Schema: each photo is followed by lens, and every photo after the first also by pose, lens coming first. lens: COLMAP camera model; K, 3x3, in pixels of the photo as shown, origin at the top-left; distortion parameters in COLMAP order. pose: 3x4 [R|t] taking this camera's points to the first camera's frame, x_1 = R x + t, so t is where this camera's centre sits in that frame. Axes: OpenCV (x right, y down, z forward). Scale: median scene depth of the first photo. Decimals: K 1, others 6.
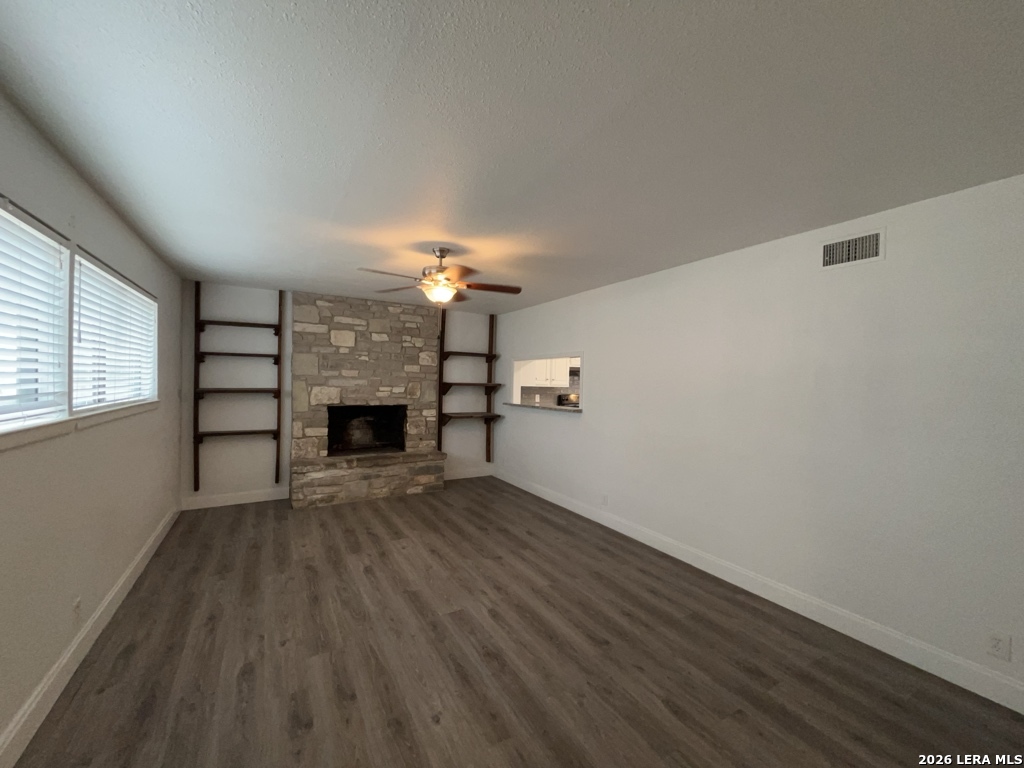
lens RADIAL K [[412.6, 0, 514.5], [0, 412.6, 384.1], [0, 0, 1]] dist [-0.002695, -0.000780]
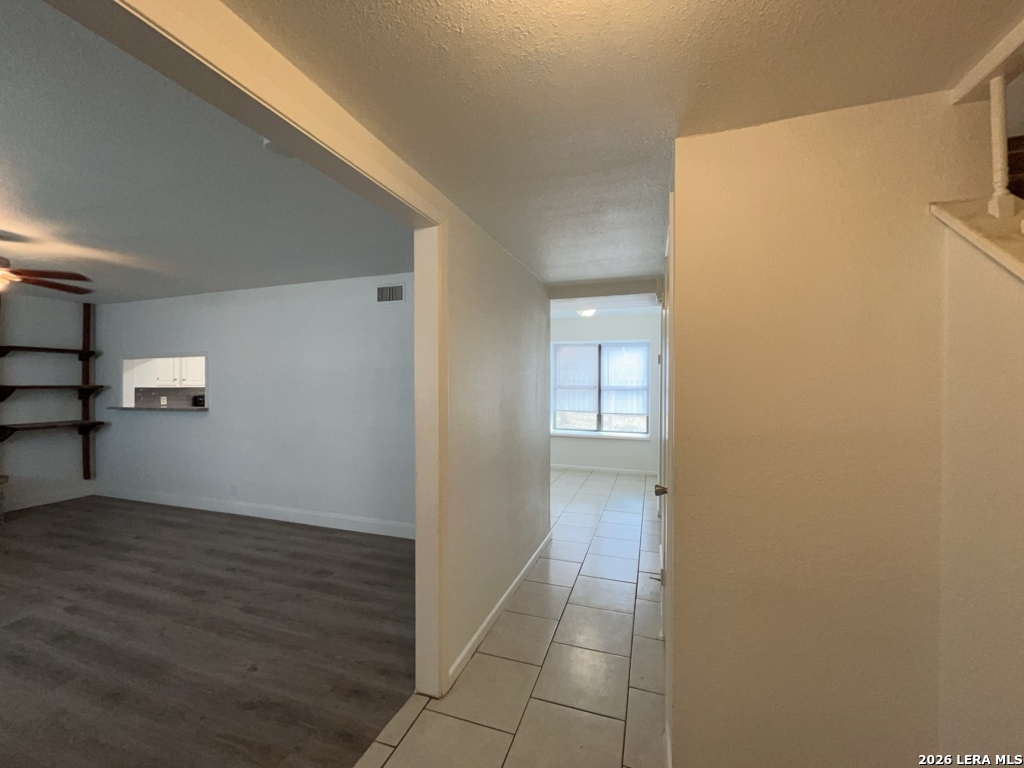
lens RADIAL K [[412.6, 0, 514.5], [0, 412.6, 384.1], [0, 0, 1]] dist [-0.002695, -0.000780]
pose [[0.756508, -0.024532, 0.653524, 0.109996], [0.022658, 0.999679, 0.011297, 0.012259], [-0.653592, 0.006262, 0.756821, -0.416203]]
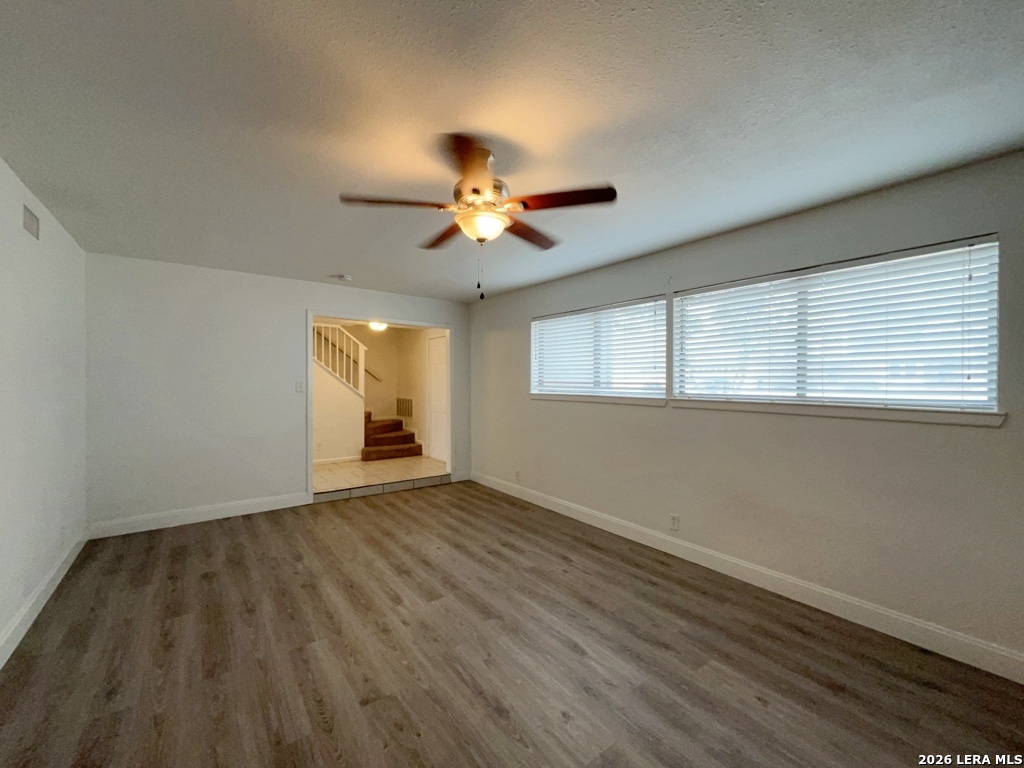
lens RADIAL K [[412.6, 0, 514.5], [0, 412.6, 384.1], [0, 0, 1]] dist [-0.002695, -0.000780]
pose [[-0.992321, -0.023621, -0.121413, -0.169035], [-0.025645, 0.999557, 0.015134, 0.009898], [0.121002, 0.018132, -0.992487, 1.723067]]
